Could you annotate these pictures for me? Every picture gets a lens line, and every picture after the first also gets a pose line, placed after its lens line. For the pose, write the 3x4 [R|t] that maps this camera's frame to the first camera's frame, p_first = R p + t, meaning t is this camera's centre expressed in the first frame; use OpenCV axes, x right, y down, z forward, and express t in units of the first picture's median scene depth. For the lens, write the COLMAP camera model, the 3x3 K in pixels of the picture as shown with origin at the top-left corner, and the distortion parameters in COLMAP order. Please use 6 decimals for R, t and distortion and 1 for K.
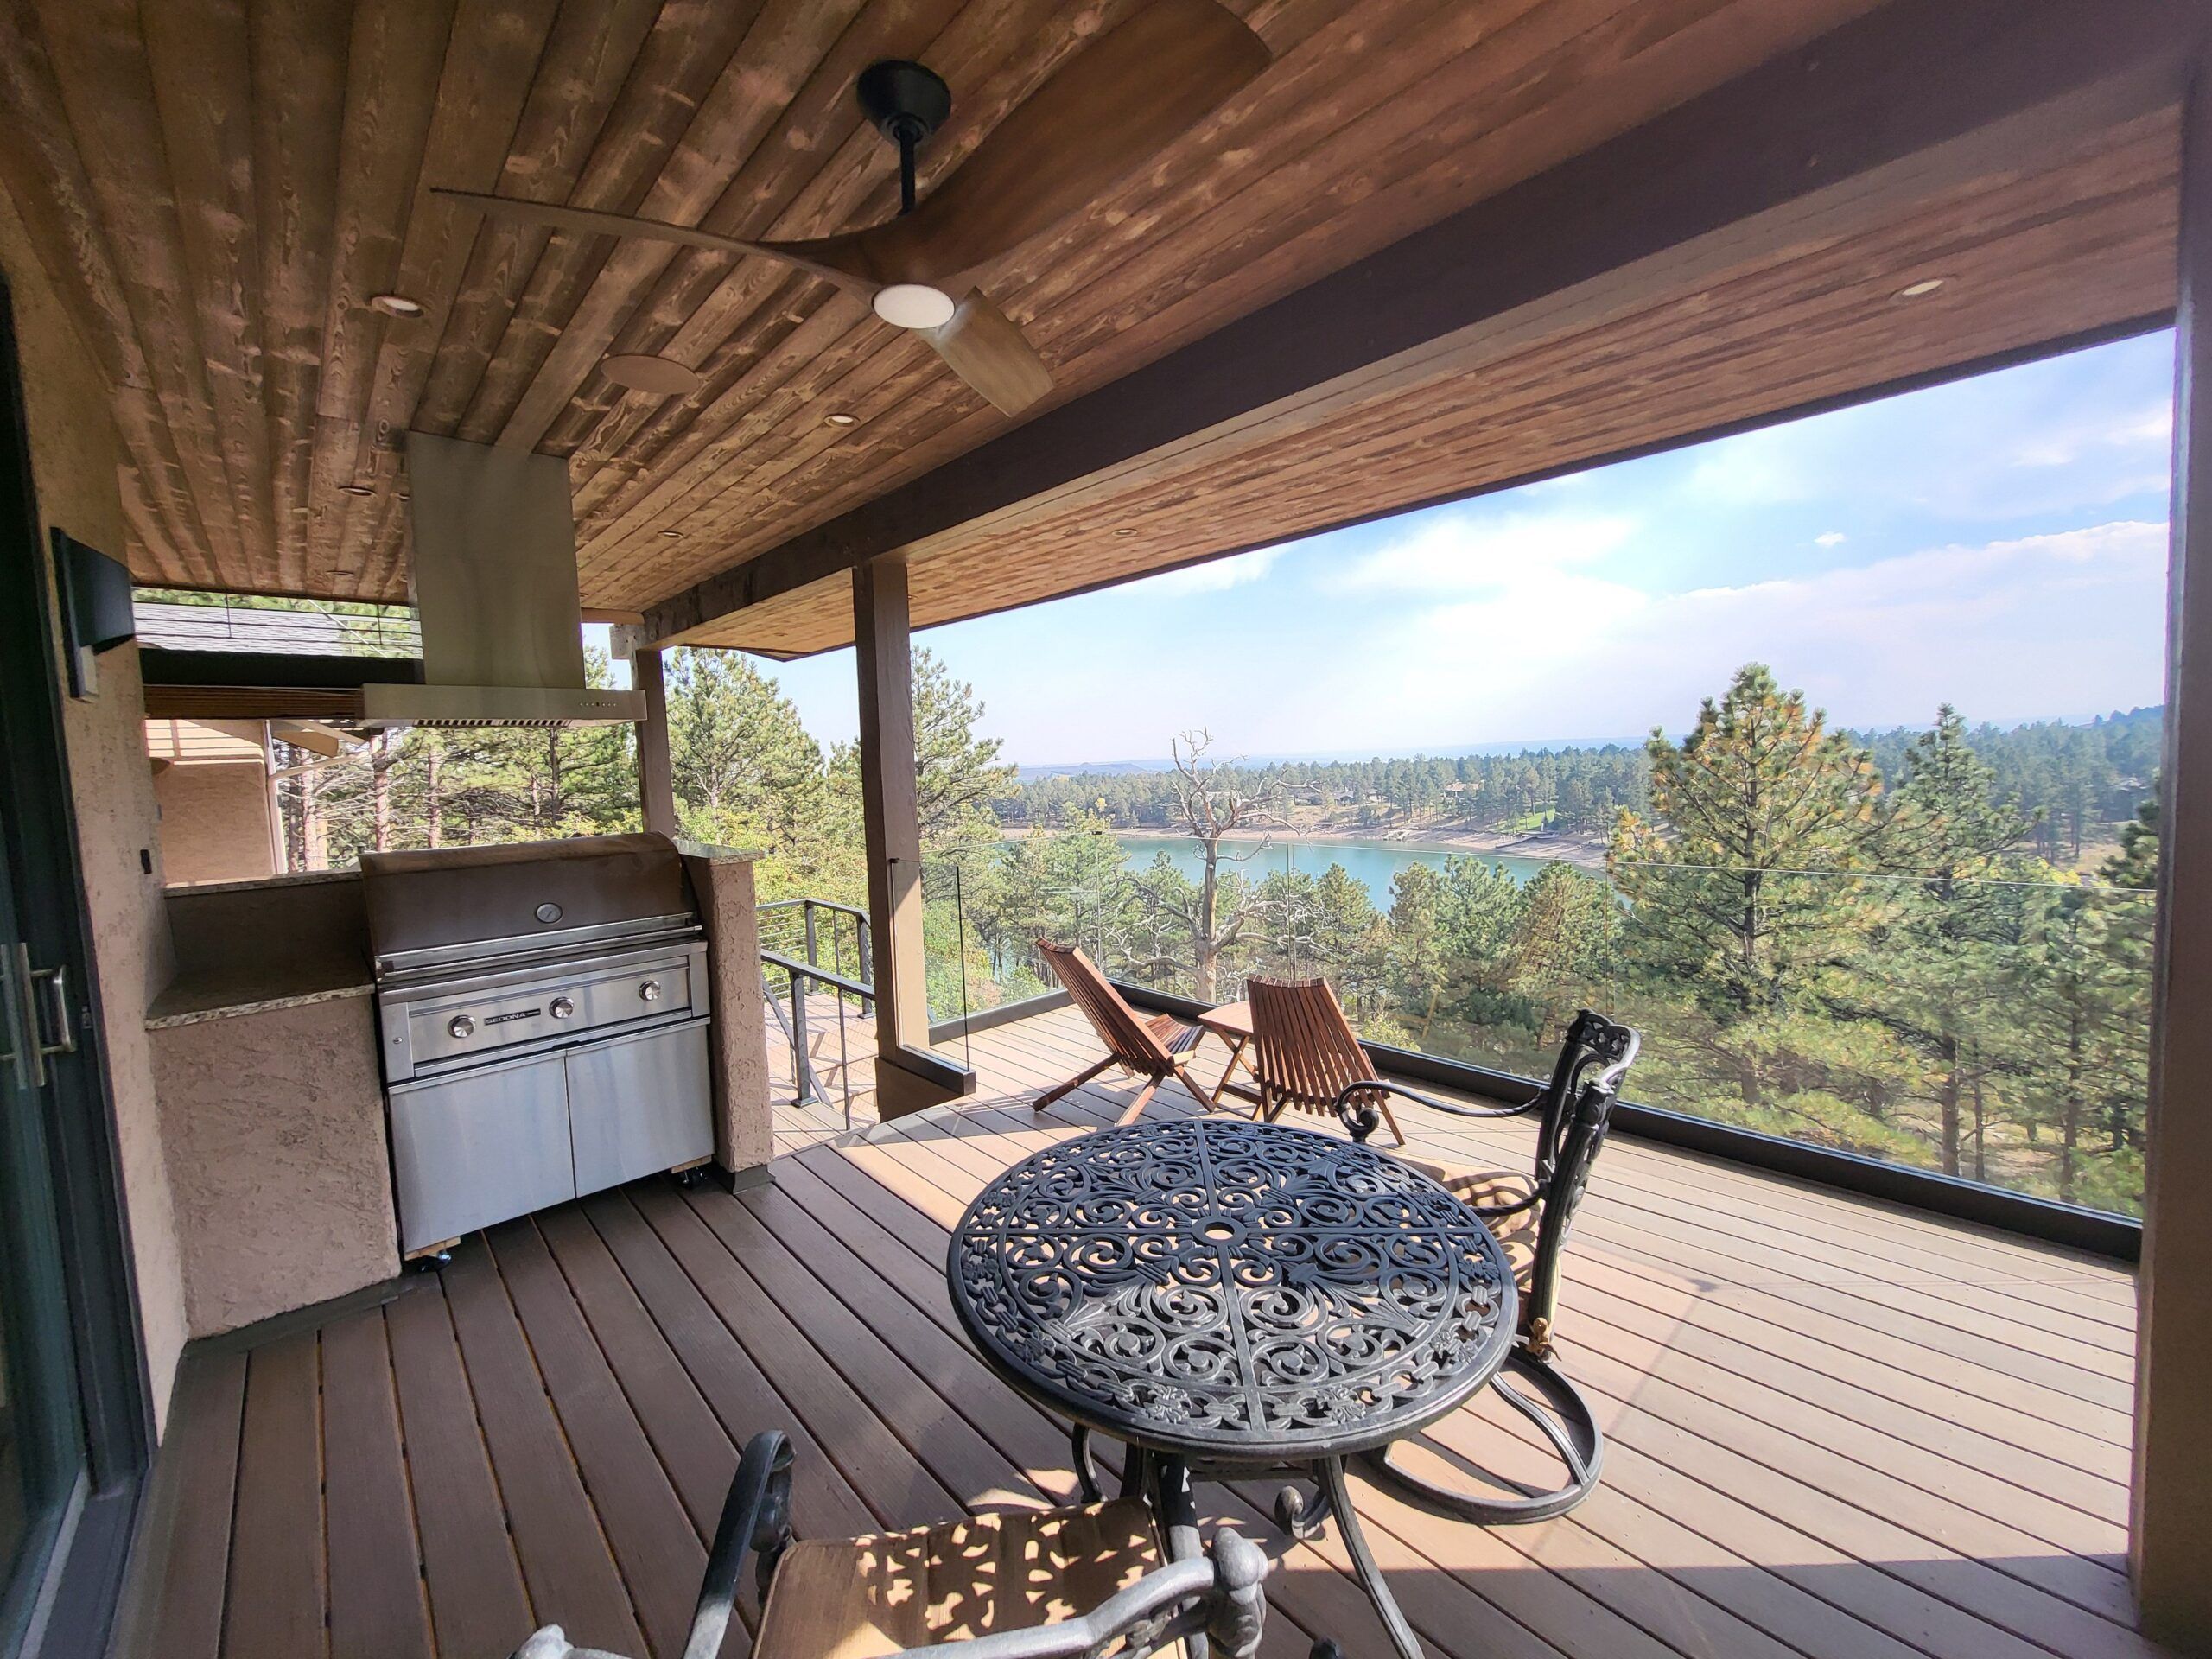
lens RADIAL K [[870.7, 0, 1103.4], [0, 870.7, 824.4], [0, 0, 1]] dist [0.000030, -0.001388]
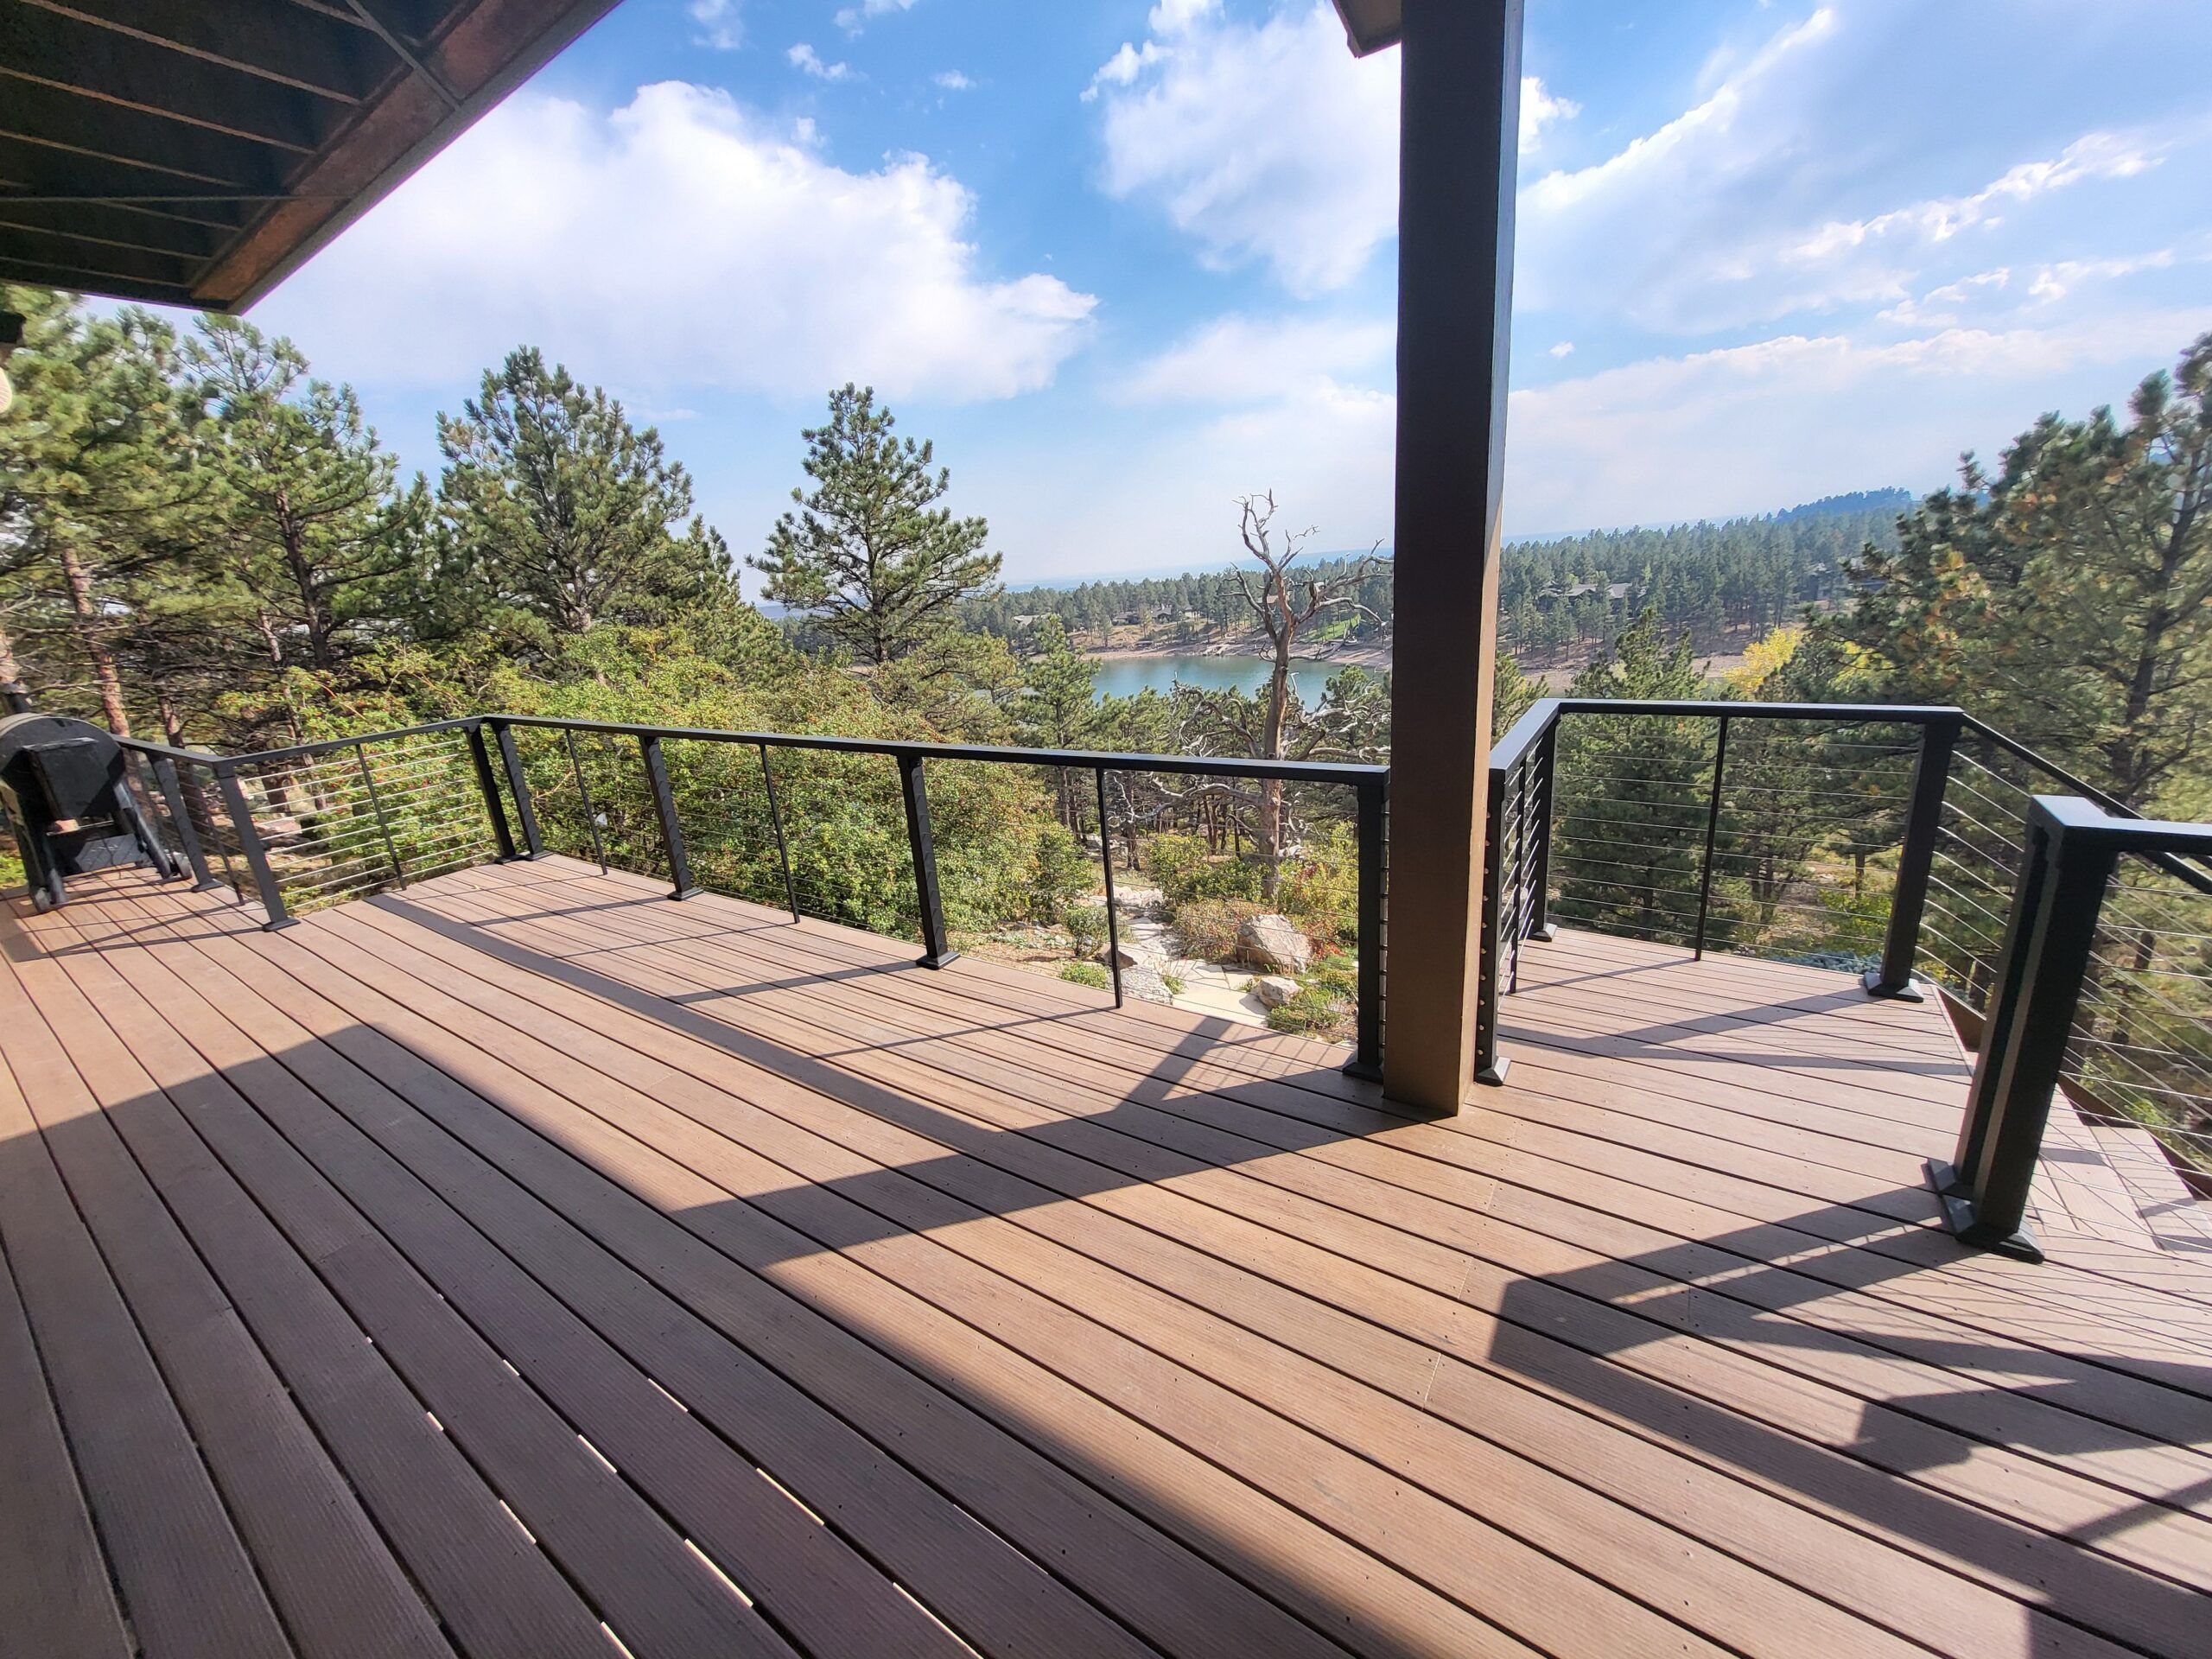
lens RADIAL K [[870.7, 0, 1112.7], [0, 870.7, 822.1], [0, 0, 1]] dist [0.000030, -0.001388]
pose [[0.974184, -0.096311, 0.204181, -0.190192], [0.055150, 0.978558, 0.198452, 0.015425], [-0.218916, -0.182068, 0.958607, 0.210472]]
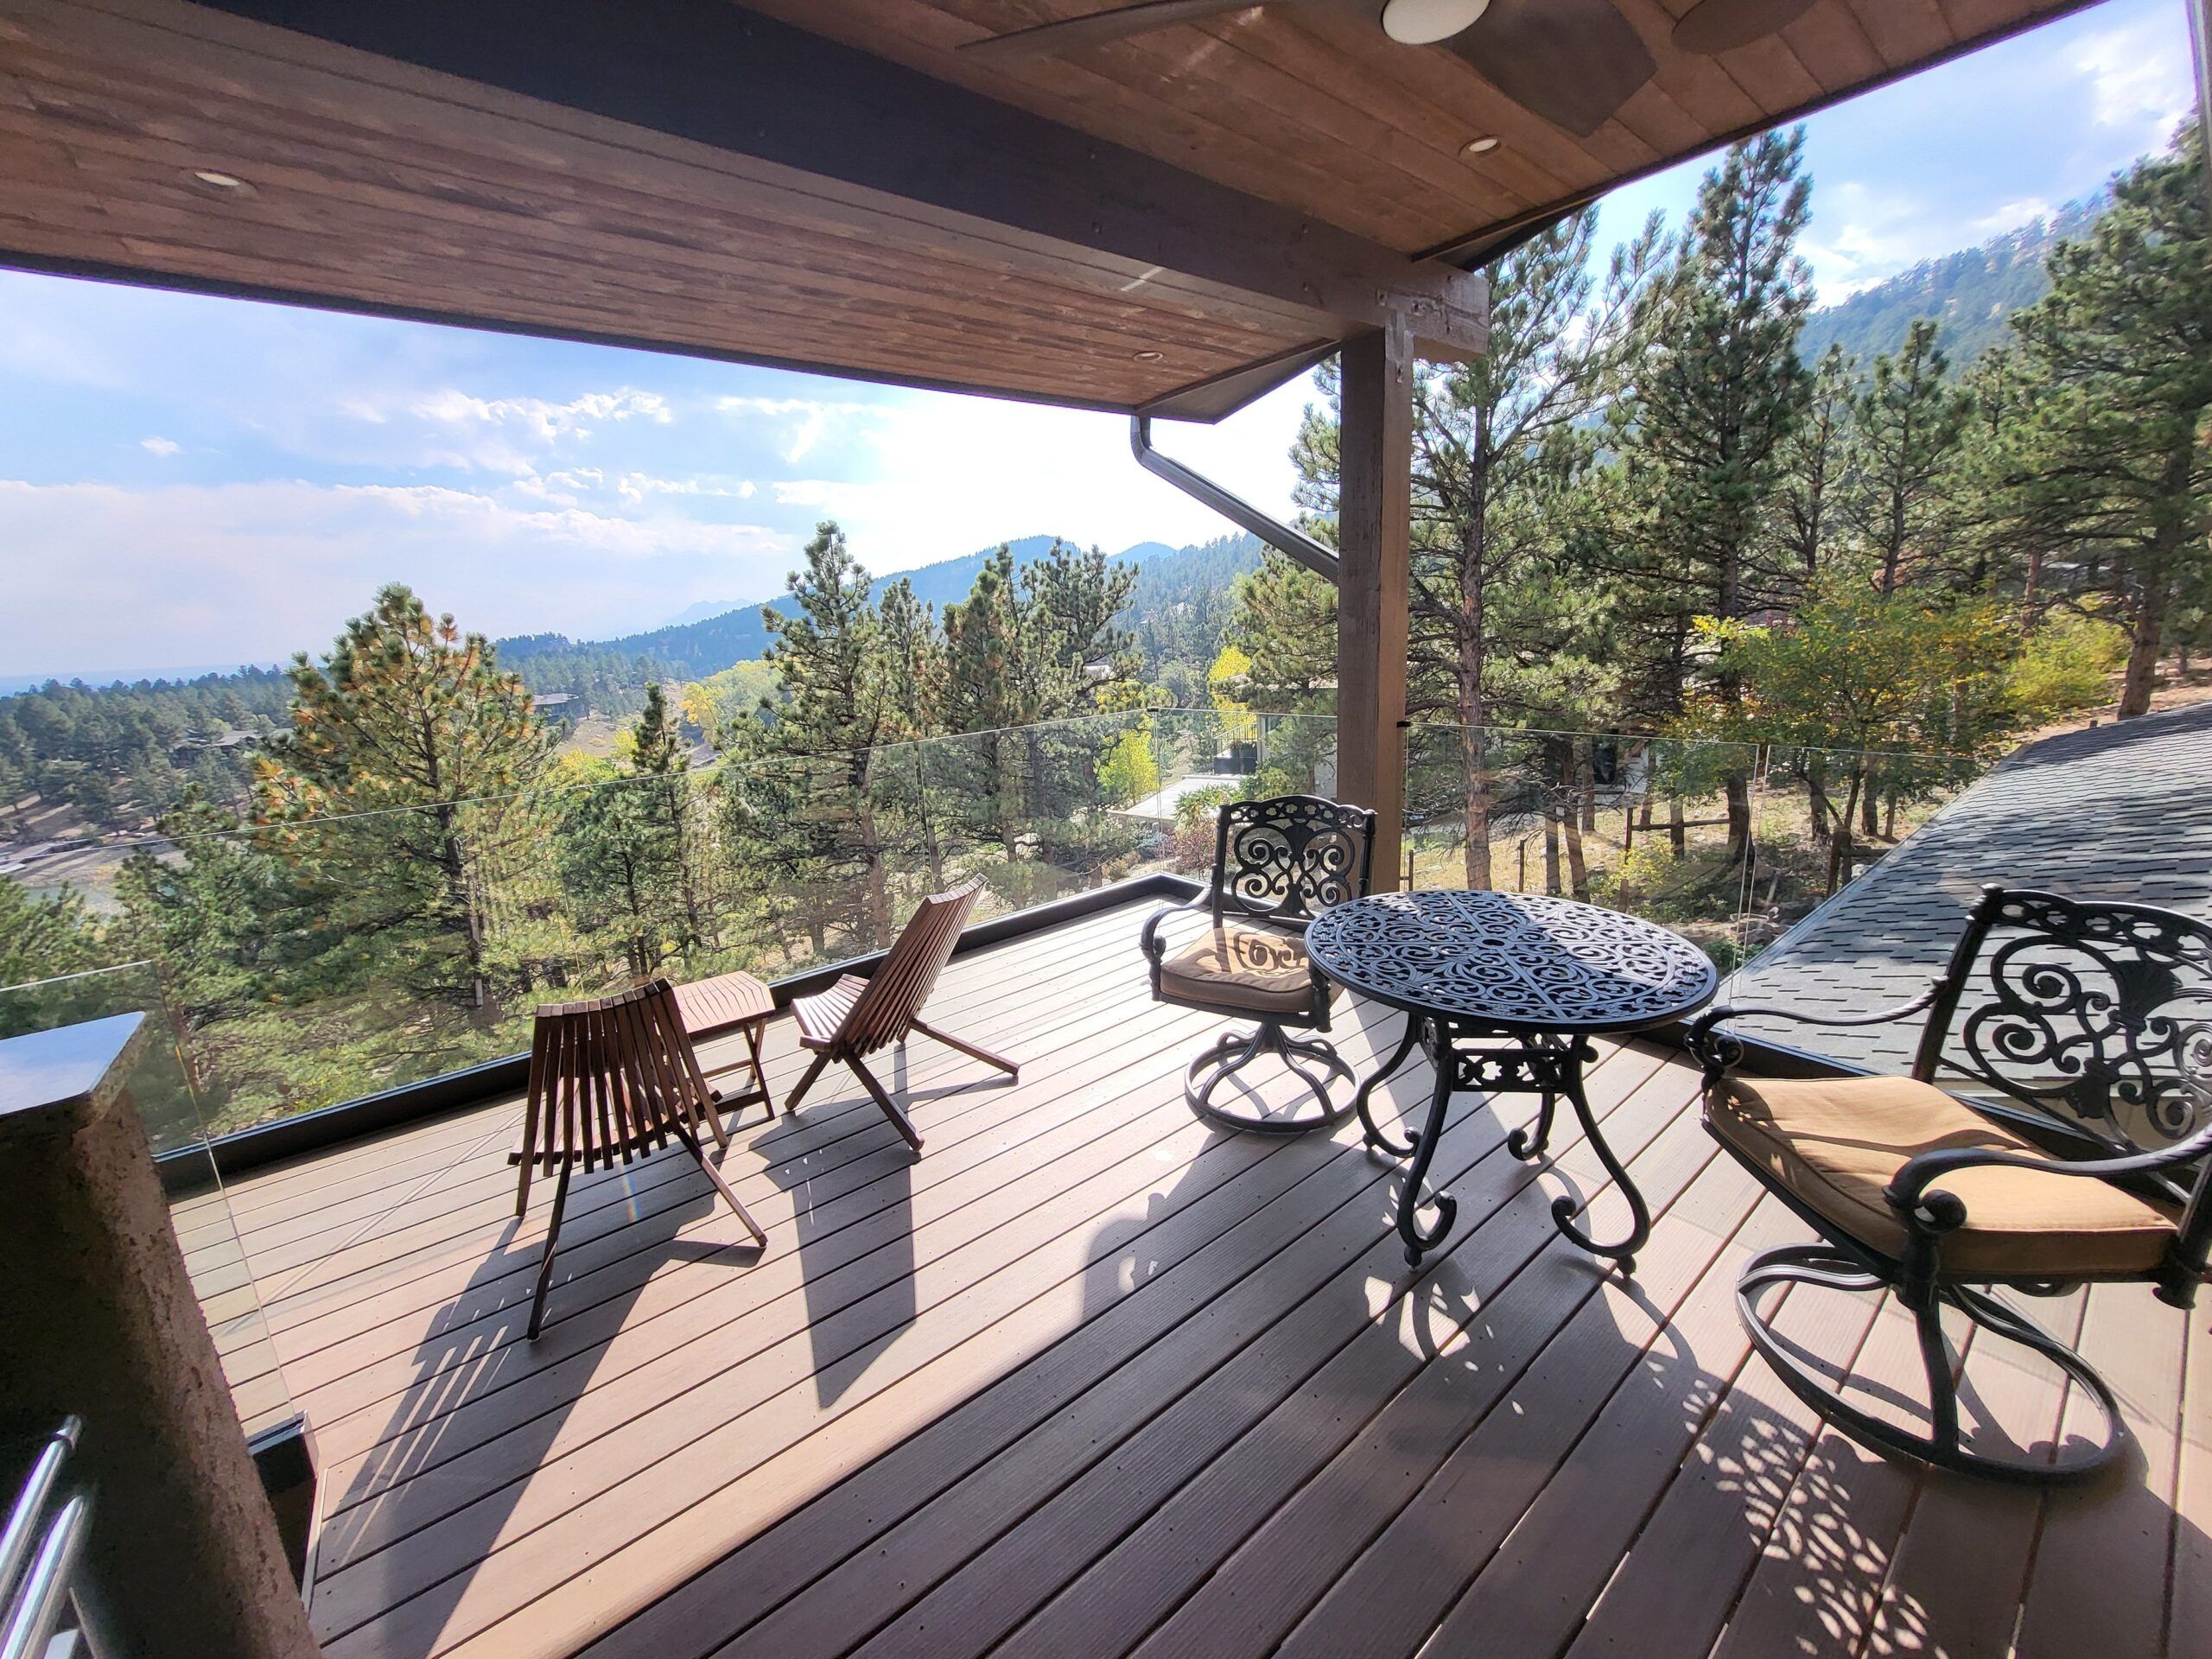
lens RADIAL K [[870.7, 0, 1110.3], [0, 870.7, 821.2], [0, 0, 1]] dist [0.000030, -0.001388]
pose [[0.088638, -0.189255, 0.977919, -0.077883], [0.121777, 0.976478, 0.177938, -0.003997], [-0.988592, 0.103316, 0.109600, 0.086725]]
